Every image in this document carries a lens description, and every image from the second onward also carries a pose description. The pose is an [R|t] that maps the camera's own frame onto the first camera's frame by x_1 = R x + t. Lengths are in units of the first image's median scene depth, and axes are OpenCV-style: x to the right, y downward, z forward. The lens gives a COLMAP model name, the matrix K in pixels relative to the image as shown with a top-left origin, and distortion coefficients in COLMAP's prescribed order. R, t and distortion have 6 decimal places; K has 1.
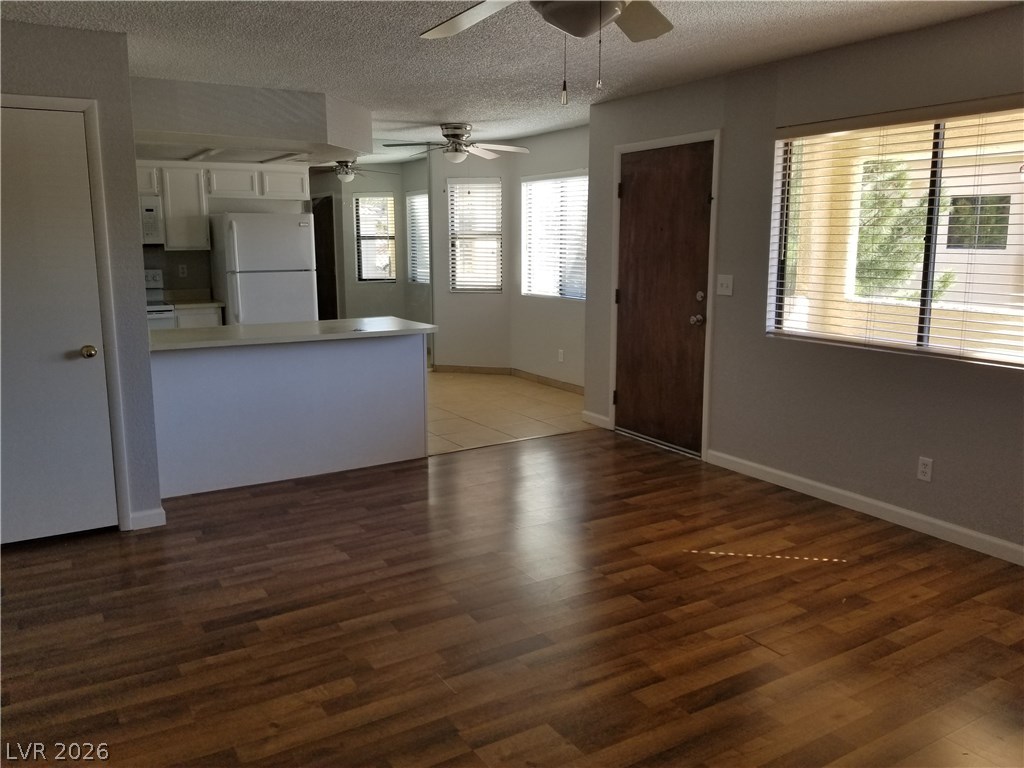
lens RADIAL K [[787.8, 0, 513.0], [0, 787.8, 367.3], [0, 0, 1]] dist [0.080189, -0.064964]
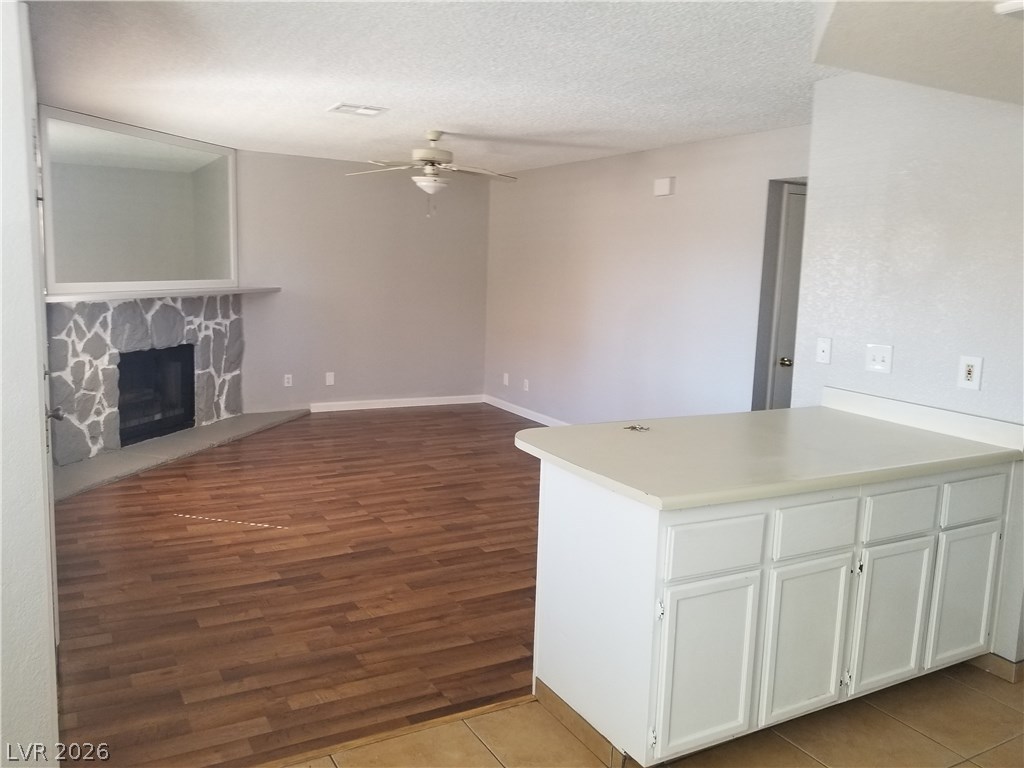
lens RADIAL K [[796.8, 0, 508.5], [0, 796.8, 367.2], [0, 0, 1]] dist [0.052036, -0.067365]
pose [[-0.998892, -0.039164, 0.026088, -0.106961], [-0.029796, 0.955479, 0.293550, -0.276795], [-0.036423, 0.292447, -0.955588, 1.563179]]
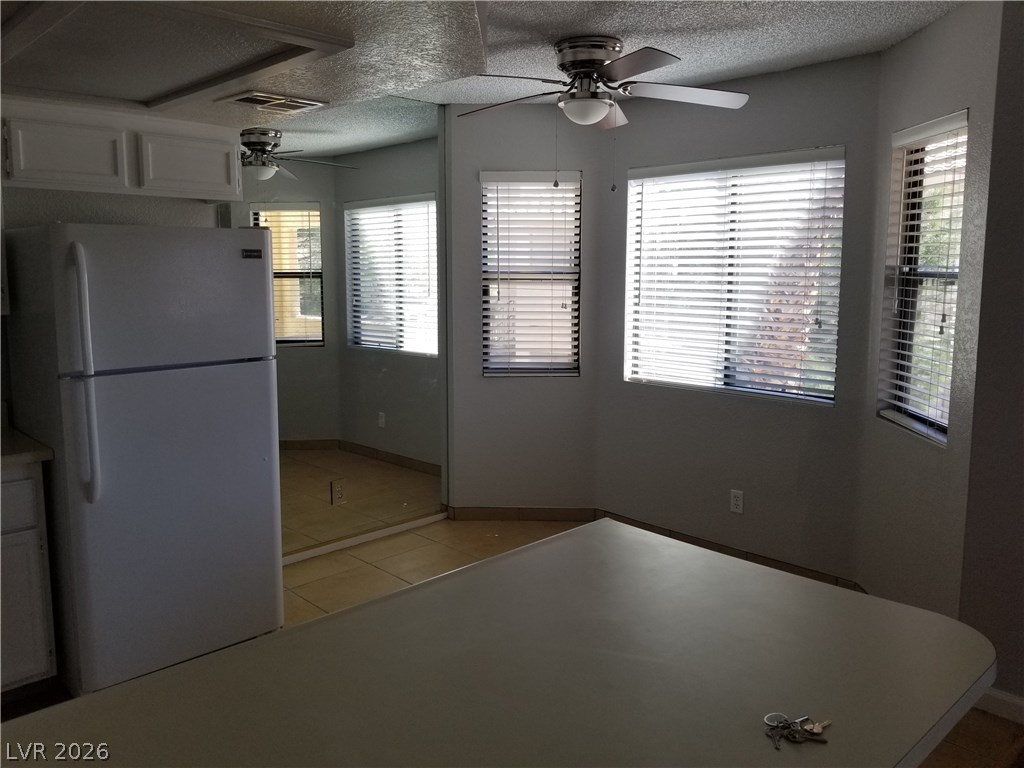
lens RADIAL K [[796.8, 0, 508.5], [0, 796.8, 367.2], [0, 0, 1]] dist [0.052036, -0.067365]
pose [[0.976022, -0.023383, 0.216412, -0.306943], [0.032119, 0.998801, -0.036936, -0.135152], [-0.215289, 0.043001, 0.975603, 0.759358]]
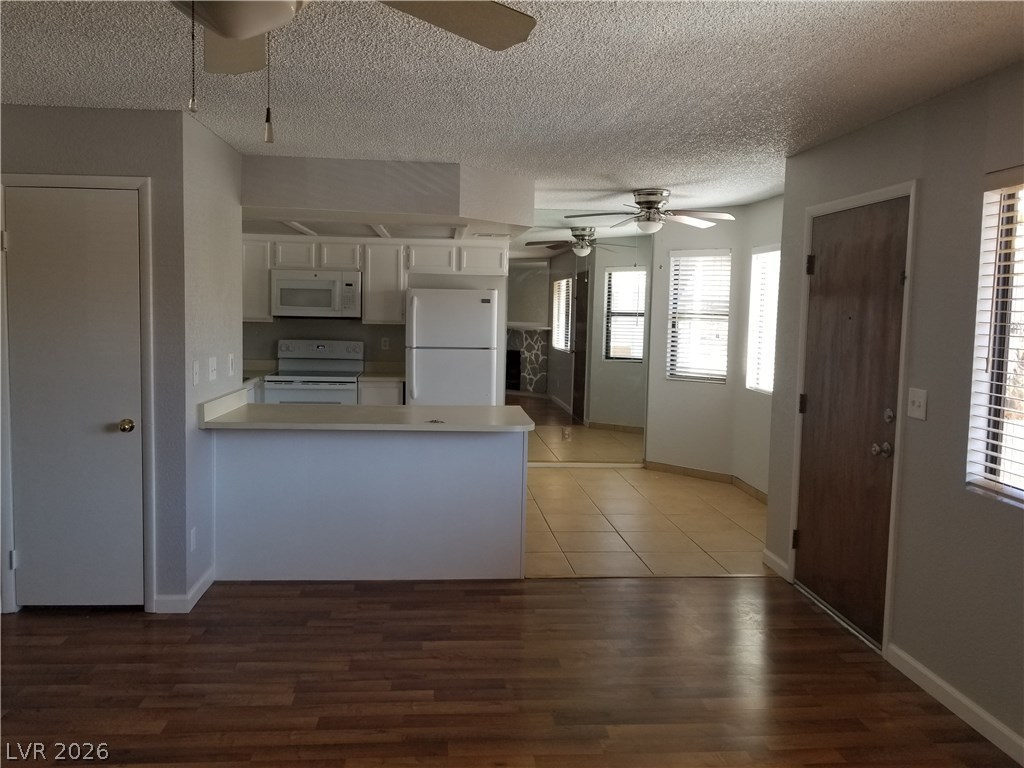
lens RADIAL K [[796.8, 0, 508.5], [0, 796.8, 367.2], [0, 0, 1]] dist [0.052036, -0.067365]
pose [[0.895586, 0.057798, -0.441118, 0.253038], [-0.097449, 0.992932, -0.067748, -0.053329], [0.434085, 0.103661, 0.894888, 0.229625]]
